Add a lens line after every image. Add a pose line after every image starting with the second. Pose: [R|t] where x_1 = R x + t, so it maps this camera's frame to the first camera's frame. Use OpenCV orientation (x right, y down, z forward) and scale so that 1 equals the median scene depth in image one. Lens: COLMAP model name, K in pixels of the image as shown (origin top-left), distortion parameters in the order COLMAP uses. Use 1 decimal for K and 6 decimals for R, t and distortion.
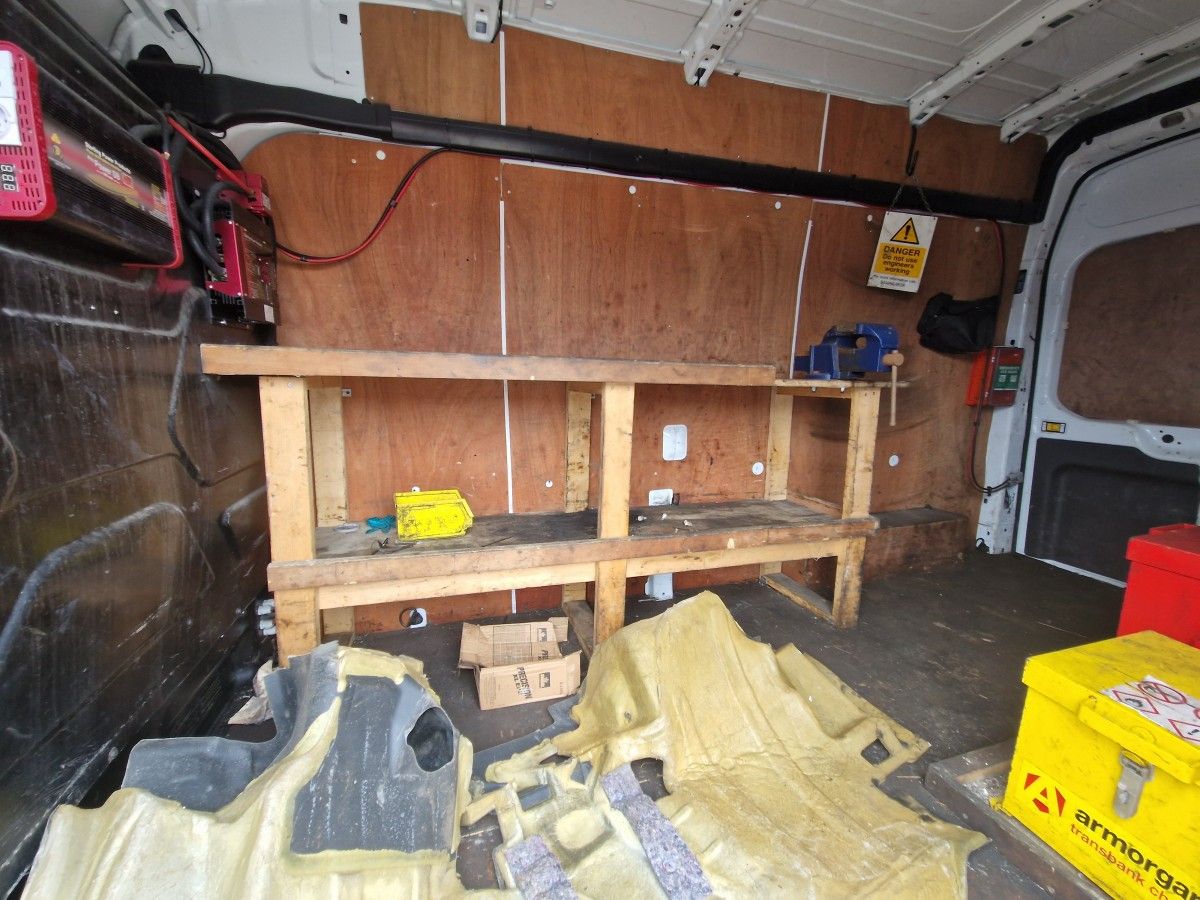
lens RADIAL K [[486.8, 0, 597.9], [0, 486.8, 452.0], [0, 0, 1]] dist [0.001172, -0.003664]
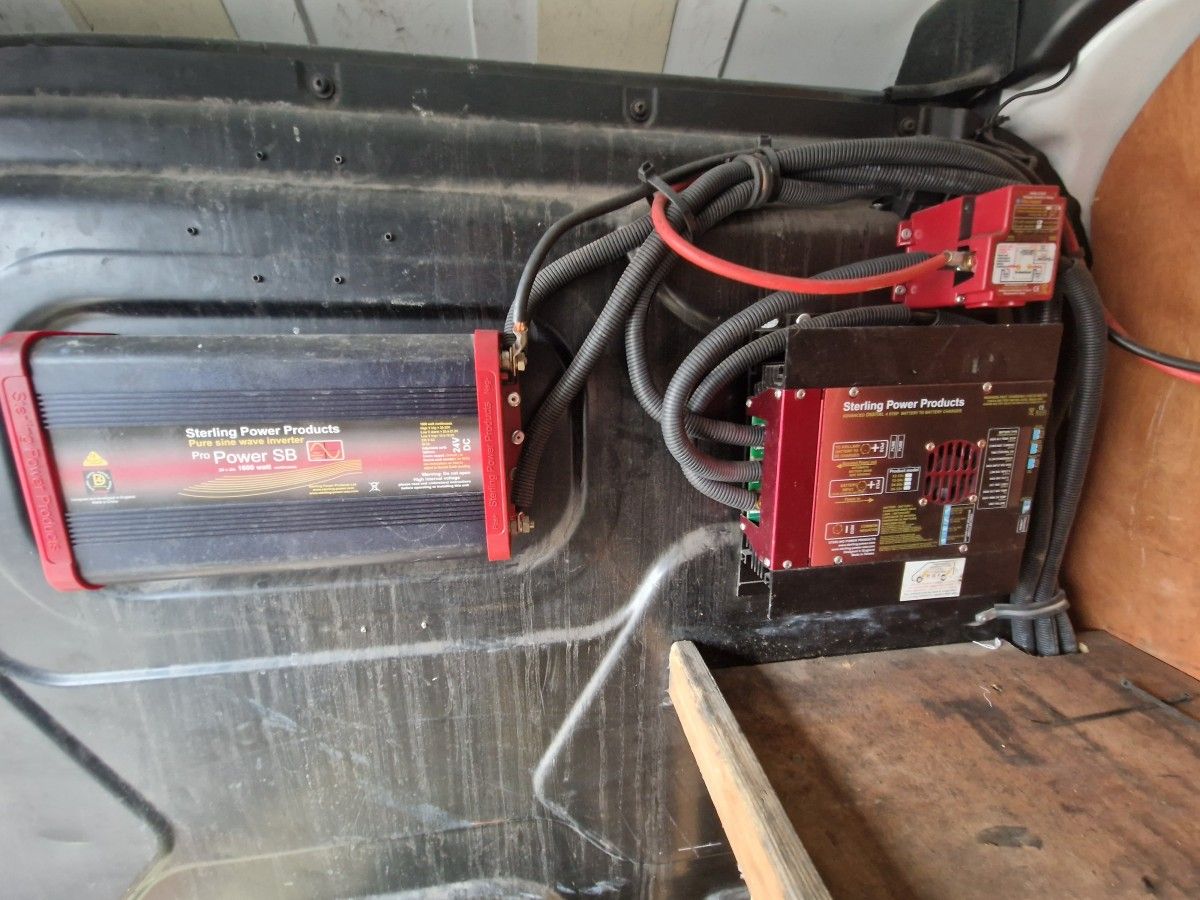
lens RADIAL K [[486.8, 0, 600.4], [0, 486.8, 445.4], [0, 0, 1]] dist [0.001172, -0.003664]
pose [[-0.142183, 0.213362, -0.966572, -0.302185], [-0.160838, 0.958535, 0.235247, -0.415149], [0.976686, 0.188910, -0.101970, 0.756247]]
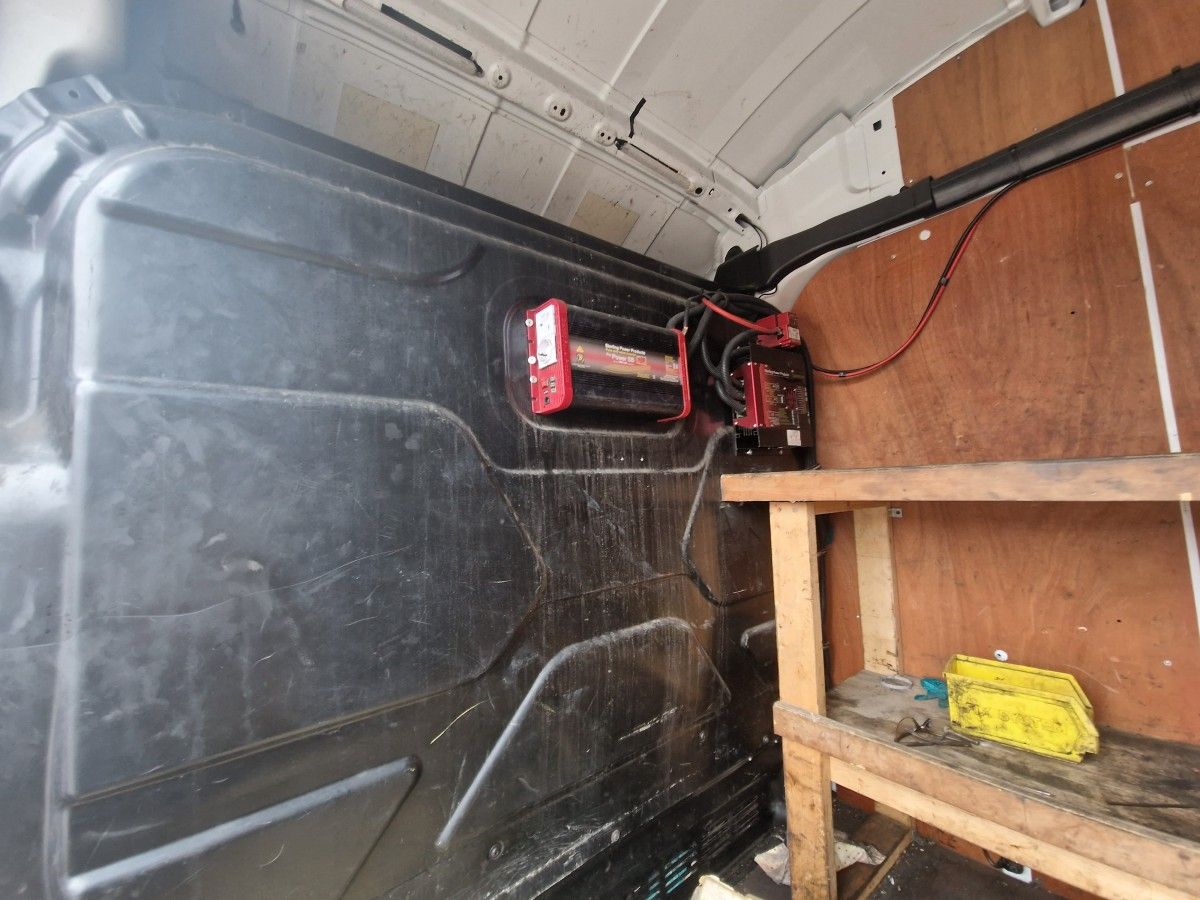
lens RADIAL K [[486.8, 0, 604.2], [0, 486.8, 449.8], [0, 0, 1]] dist [0.001172, -0.003664]
pose [[0.383477, -0.103918, -0.917685, 0.094978], [-0.097072, 0.983610, -0.151947, -0.065977], [0.918435, 0.147349, 0.367104, 0.264775]]
